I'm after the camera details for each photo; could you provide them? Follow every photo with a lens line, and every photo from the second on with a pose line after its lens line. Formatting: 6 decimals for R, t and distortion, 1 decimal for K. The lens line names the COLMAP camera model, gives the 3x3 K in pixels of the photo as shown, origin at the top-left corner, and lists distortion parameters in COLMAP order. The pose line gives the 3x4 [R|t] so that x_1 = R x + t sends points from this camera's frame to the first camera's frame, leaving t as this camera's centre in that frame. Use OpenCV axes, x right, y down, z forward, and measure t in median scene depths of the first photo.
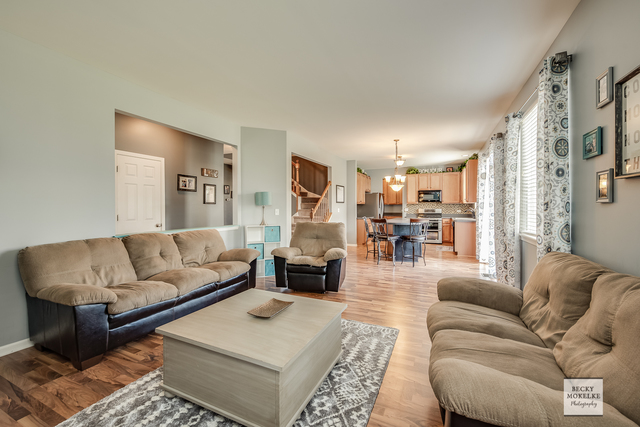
lens RADIAL K [[251.6, 0, 315.9], [0, 251.6, 209.9], [0, 0, 1]] dist [-0.006044, -0.000208]
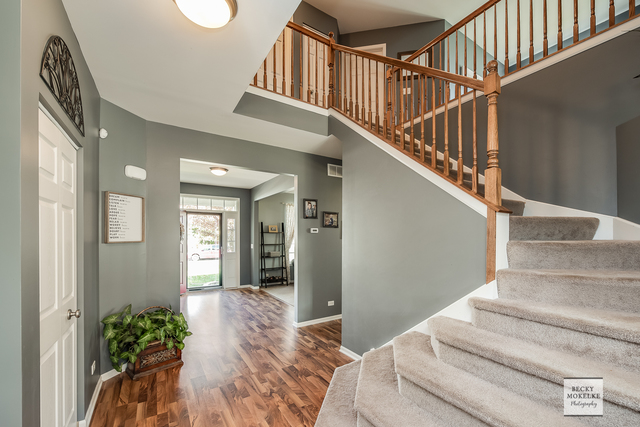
lens RADIAL K [[265.2, 0, 324.2], [0, 265.2, 236.9], [0, 0, 1]] dist [-0.003512, -0.001037]
pose [[0.850964, 0.001470, -0.525222, -0.068177], [-0.004700, 0.999977, -0.004816, -0.026115], [0.525203, 0.006566, 0.850951, 0.617951]]
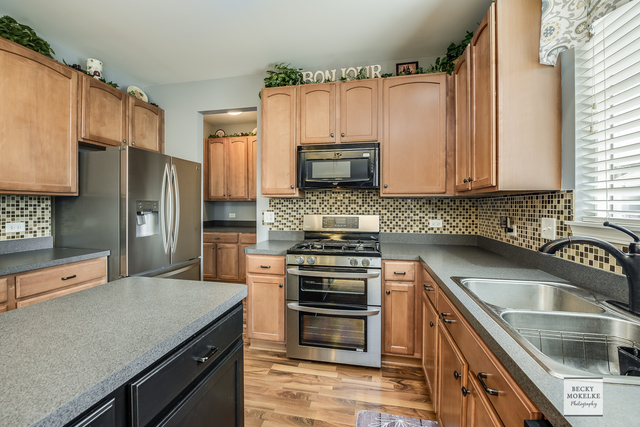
lens RADIAL K [[265.2, 0, 325.5], [0, 265.2, 211.3], [0, 0, 1]] dist [-0.003512, -0.001037]
pose [[0.961488, -0.001723, 0.274840, 0.384913], [-0.000143, 0.999977, 0.006770, -0.011447], [-0.274845, -0.006548, 0.961466, 0.780701]]
